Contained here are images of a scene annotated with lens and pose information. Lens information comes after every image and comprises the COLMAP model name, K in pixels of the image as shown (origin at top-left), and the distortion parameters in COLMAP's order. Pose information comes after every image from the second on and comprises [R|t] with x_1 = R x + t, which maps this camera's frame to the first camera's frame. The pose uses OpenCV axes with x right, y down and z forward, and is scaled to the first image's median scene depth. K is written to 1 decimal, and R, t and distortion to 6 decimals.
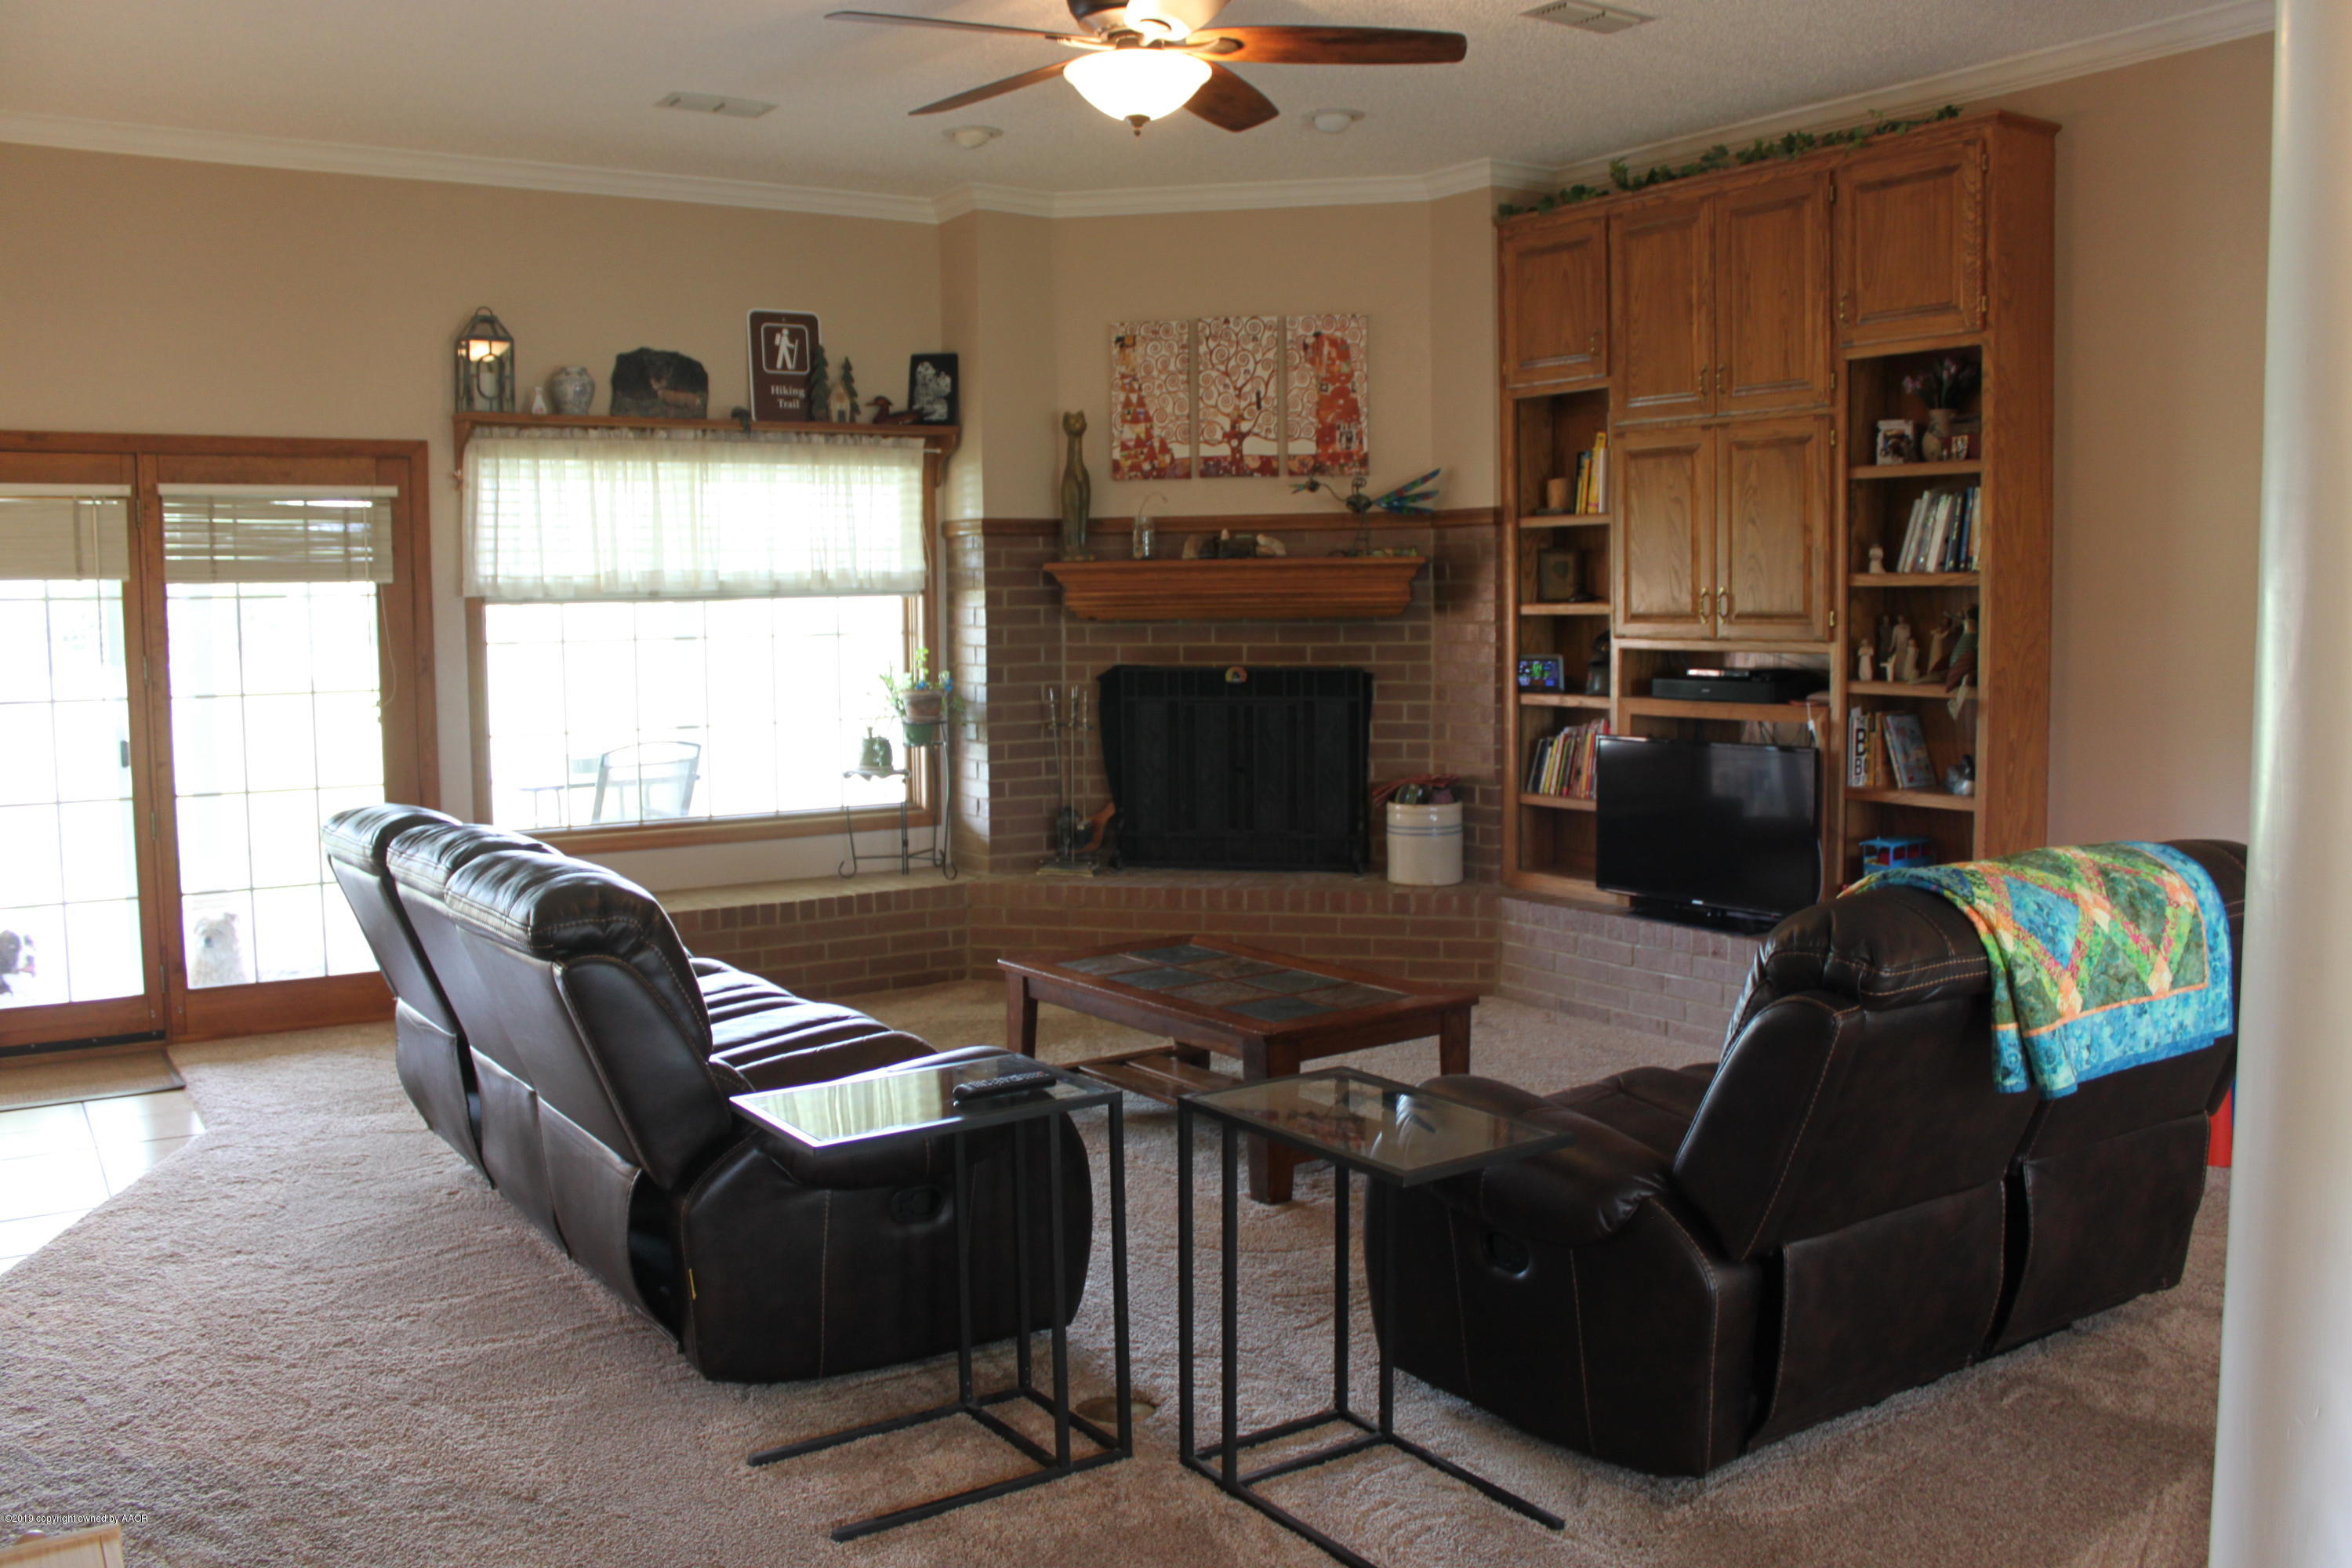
lens RADIAL K [[1958.0, 0, 1178.3], [0, 1958.0, 751.1], [0, 0, 1]] dist [-0.168038, 0.143689]
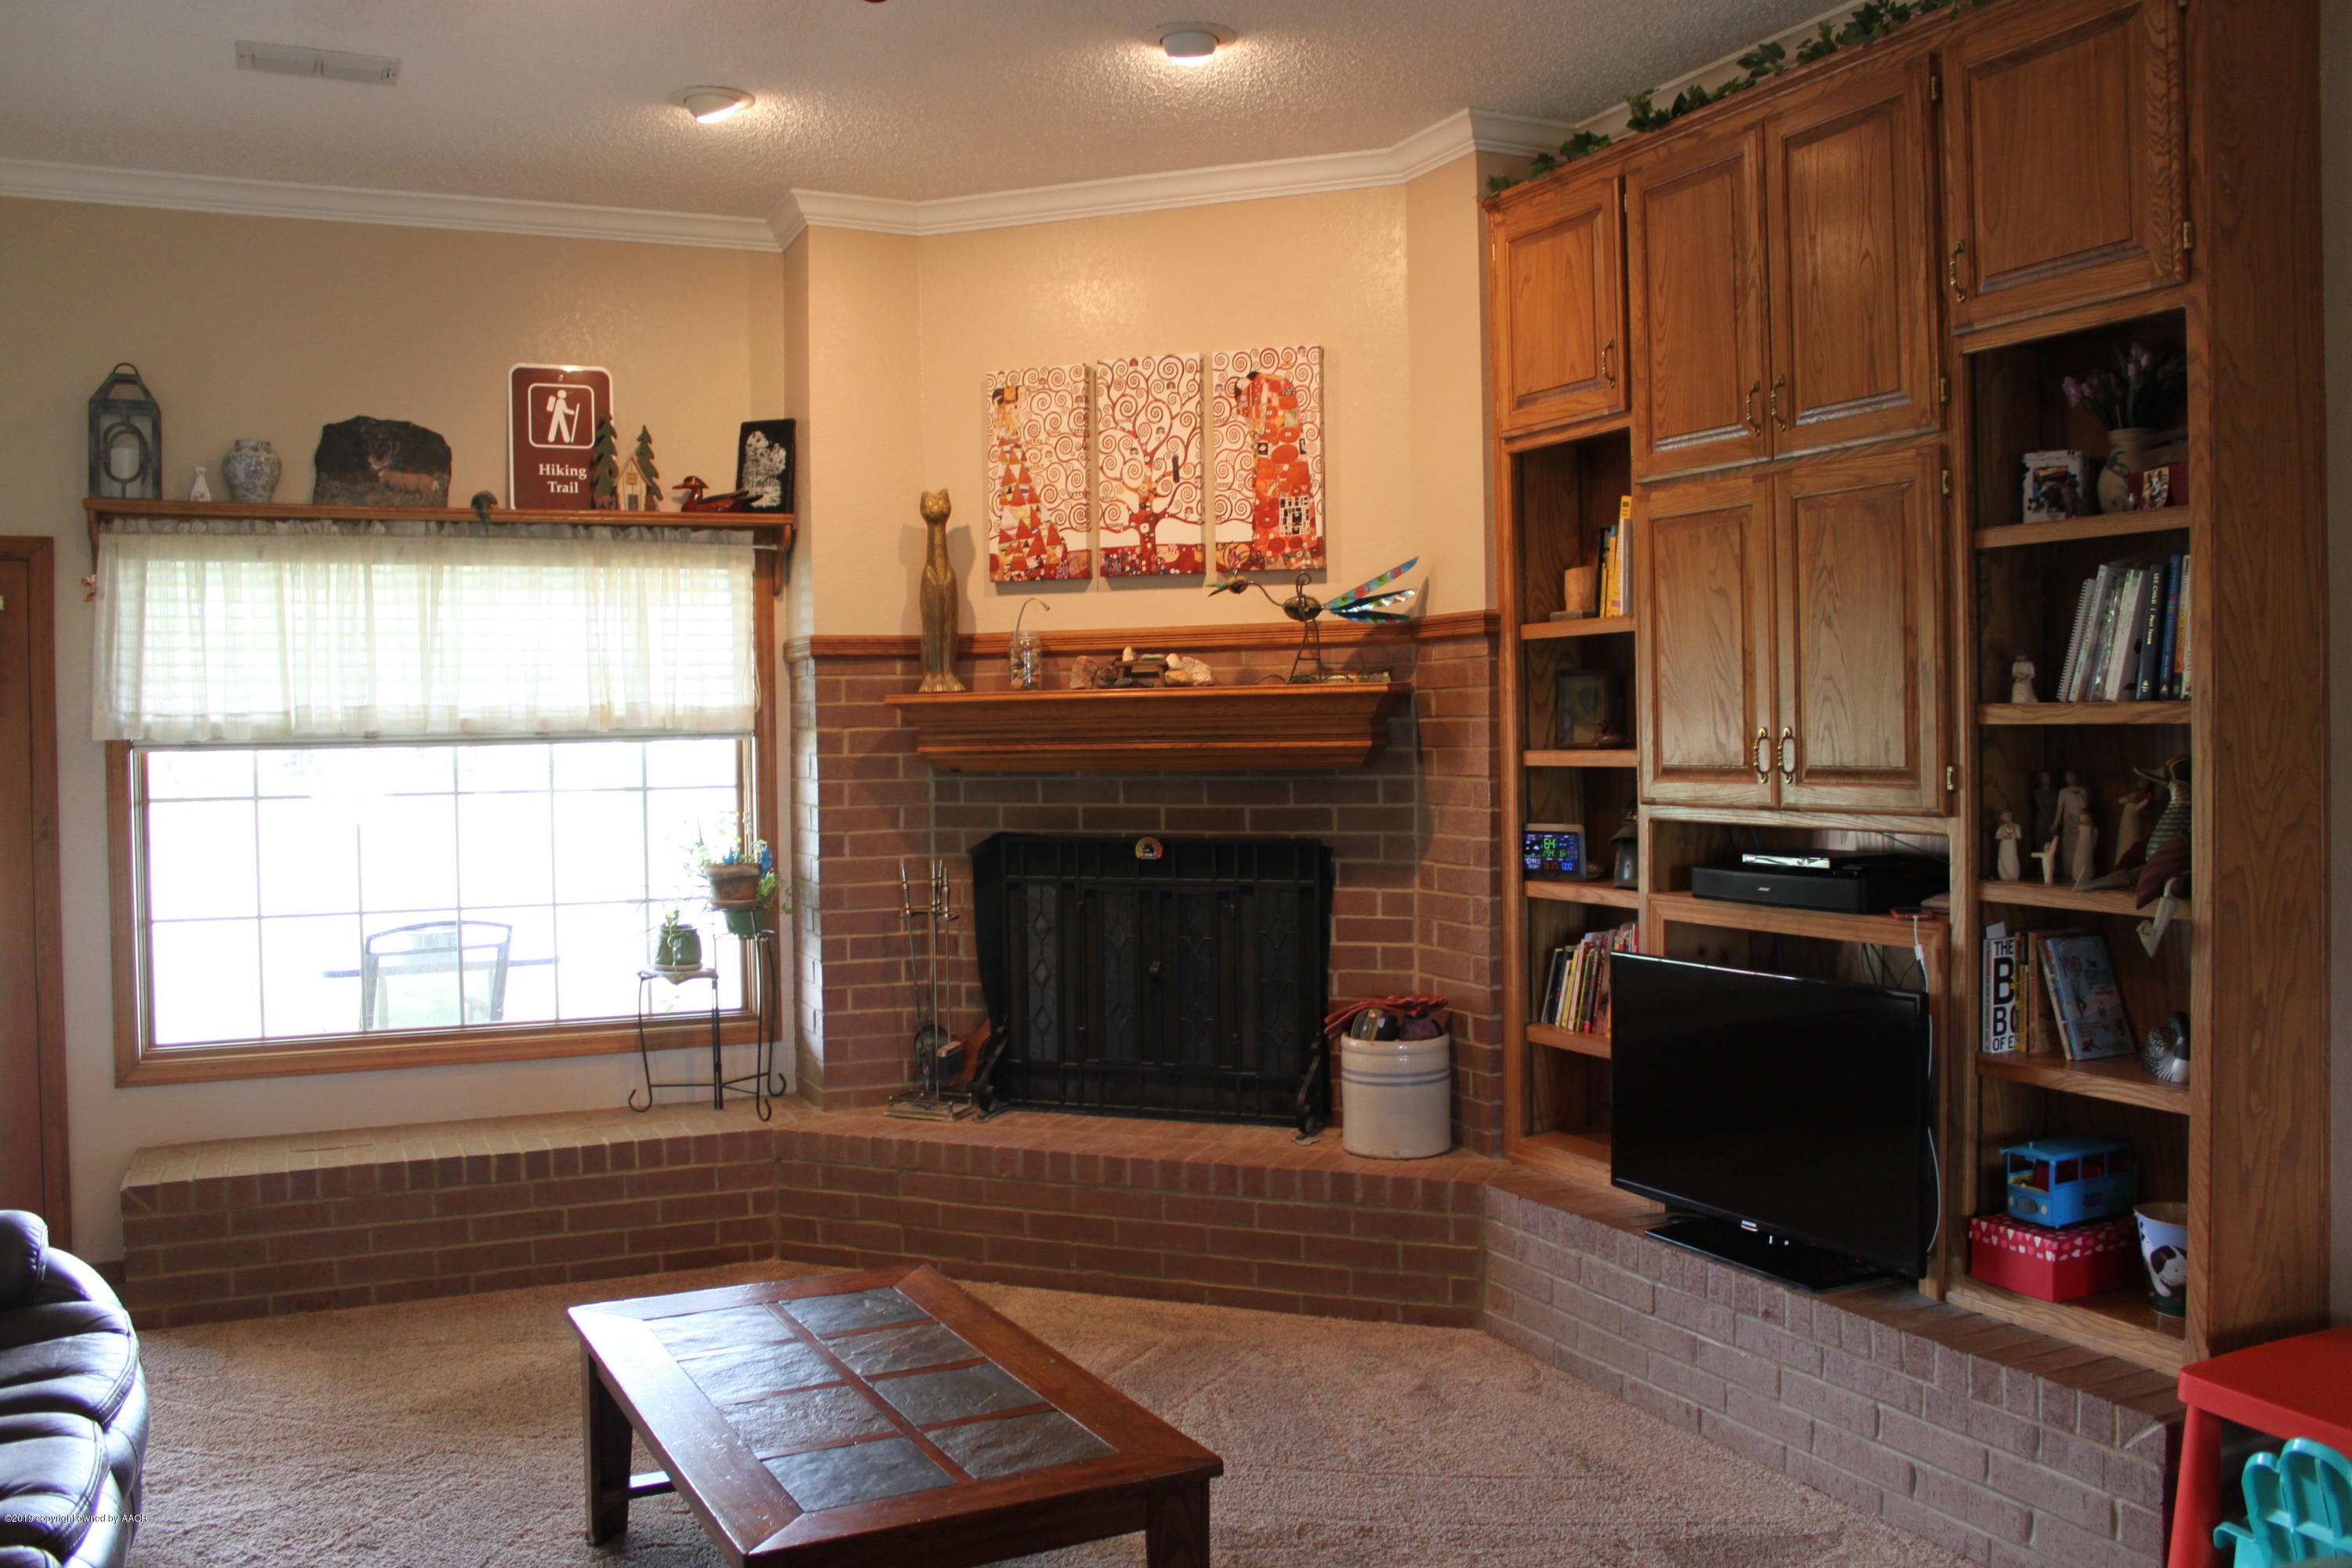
lens RADIAL K [[1958.0, 0, 1178.3], [0, 1958.0, 751.1], [0, 0, 1]] dist [-0.168038, 0.143689]
pose [[0.988972, -0.000312, -0.148105, 0.156755], [-0.009295, 0.997896, -0.064165, -0.030367], [0.147814, 0.064834, 0.986888, 0.305667]]
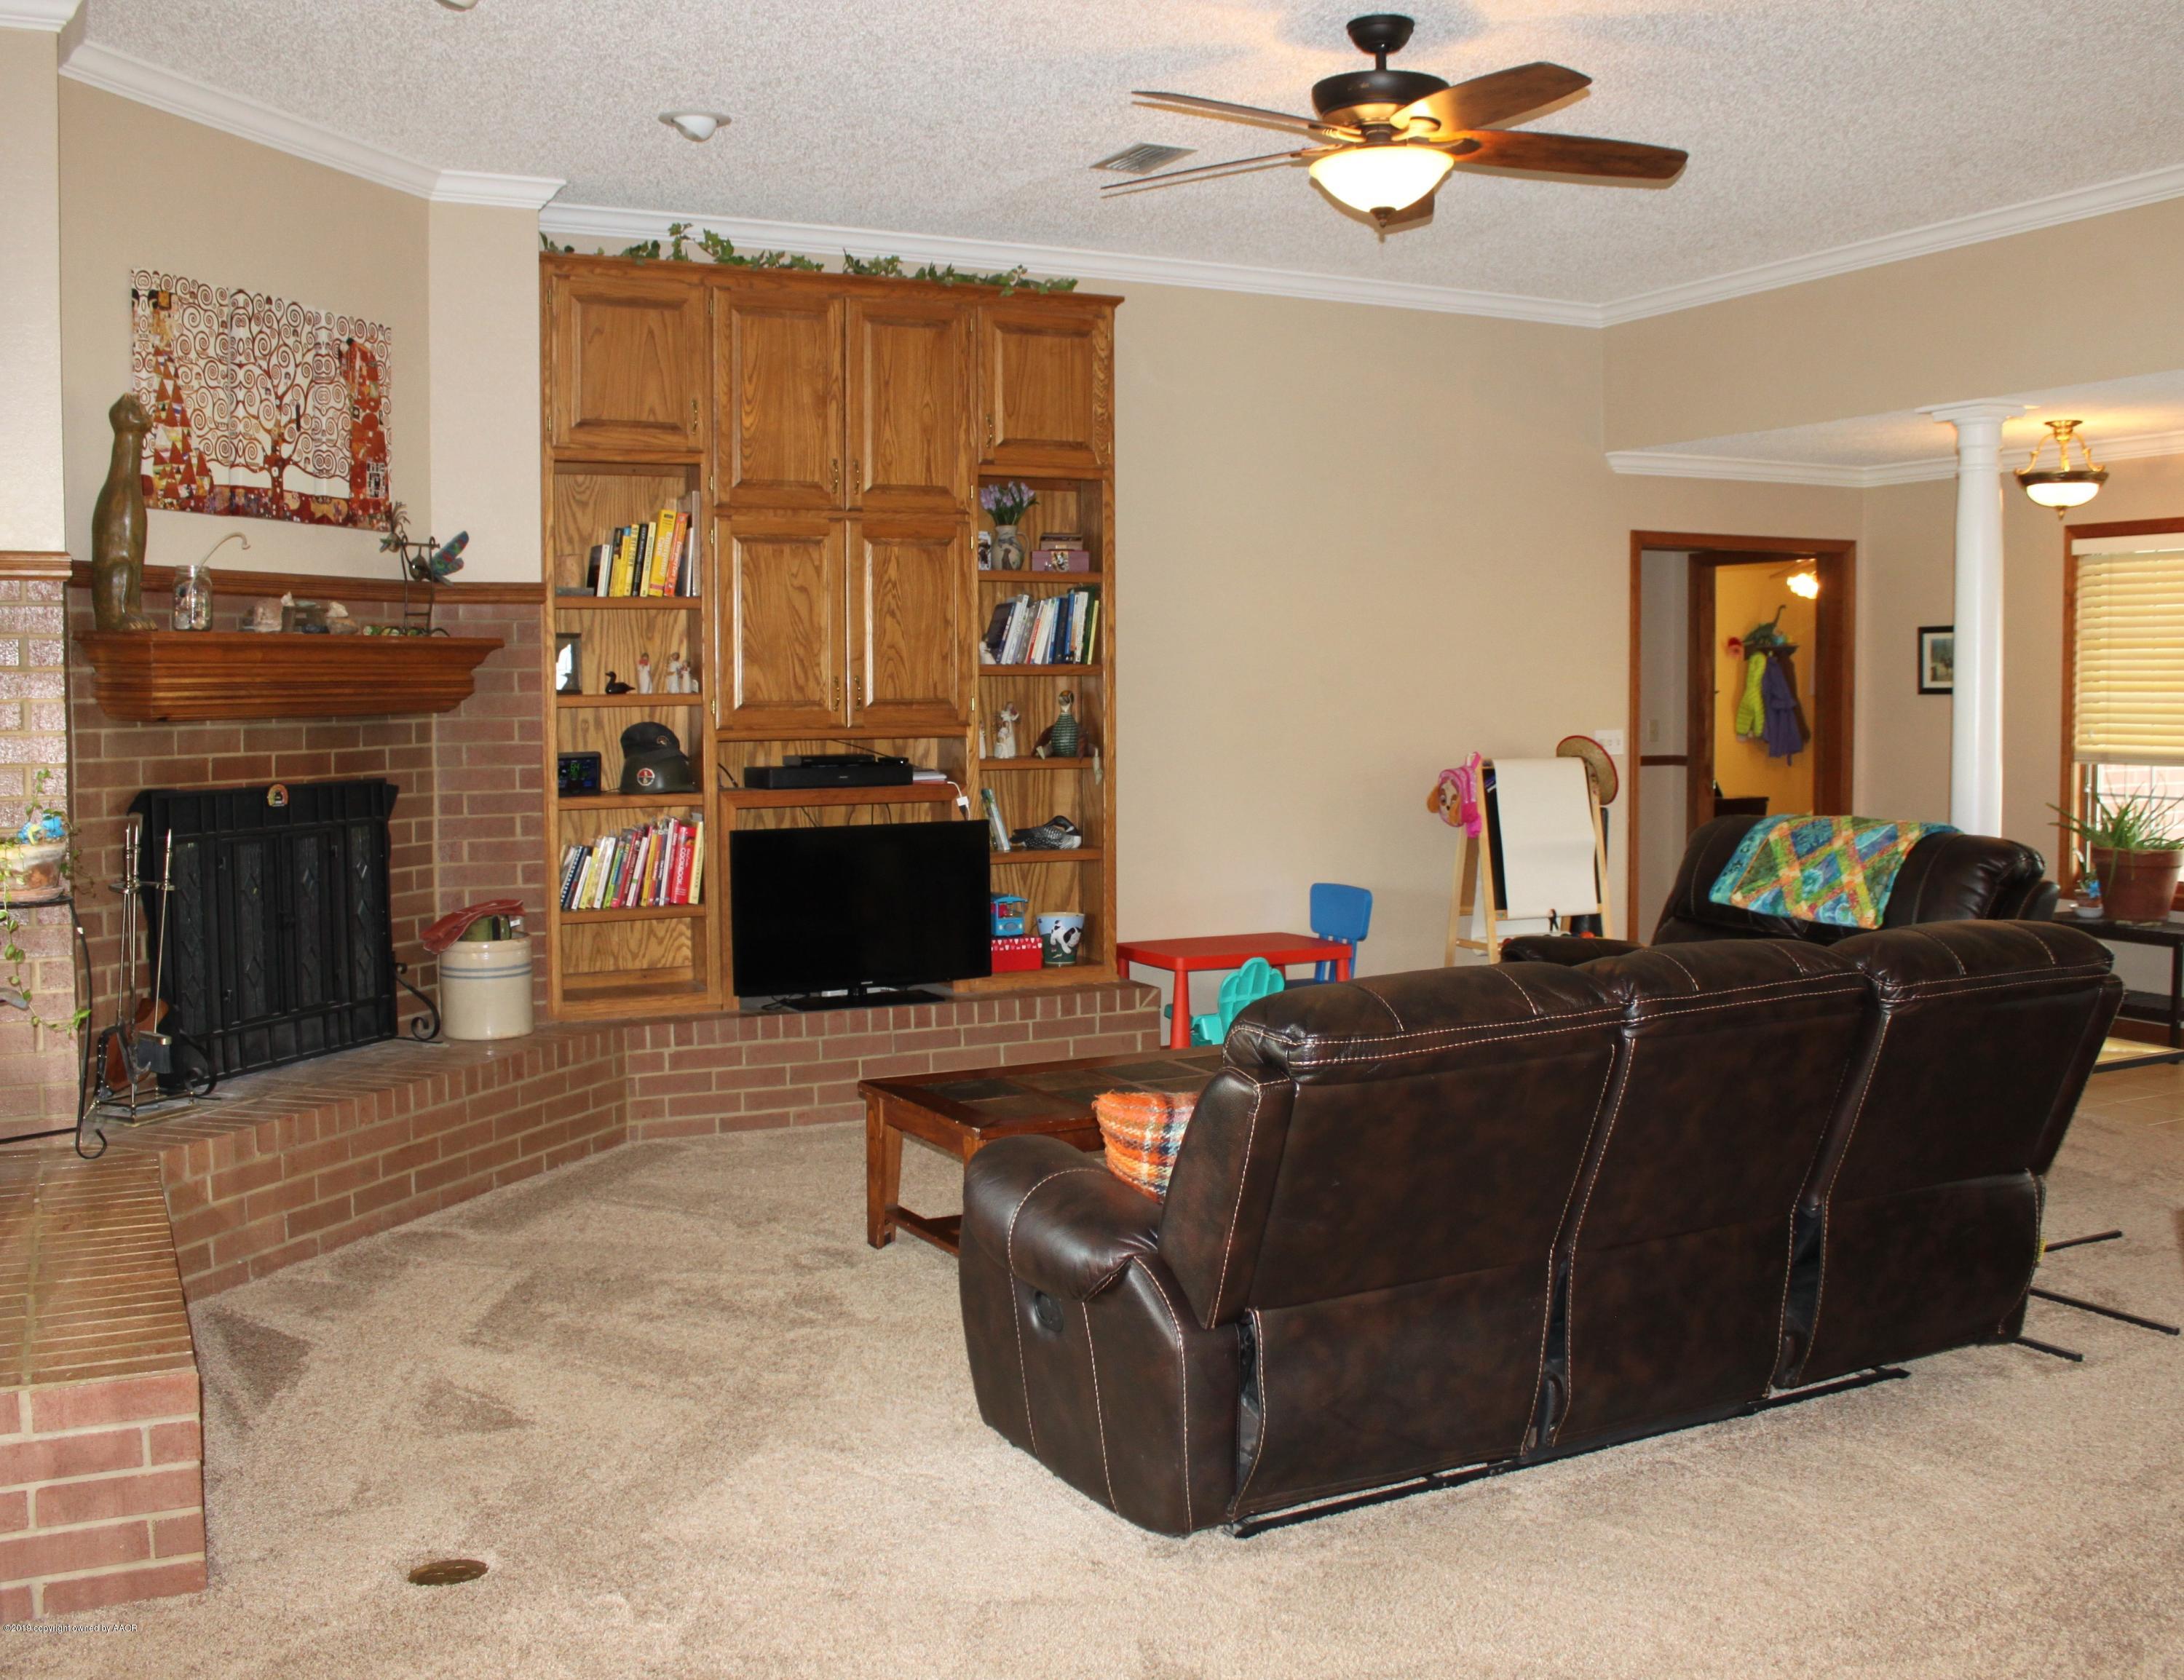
lens RADIAL K [[2090.7, 0, 1092.0], [0, 2090.7, 840.0], [0, 0, 1]] dist [-0.194466, 0.149075]
pose [[0.124503, -0.061164, 0.990332, -0.713916], [0.080908, 0.995400, 0.051305, -0.039353], [-0.988915, 0.073738, 0.128879, 0.650818]]
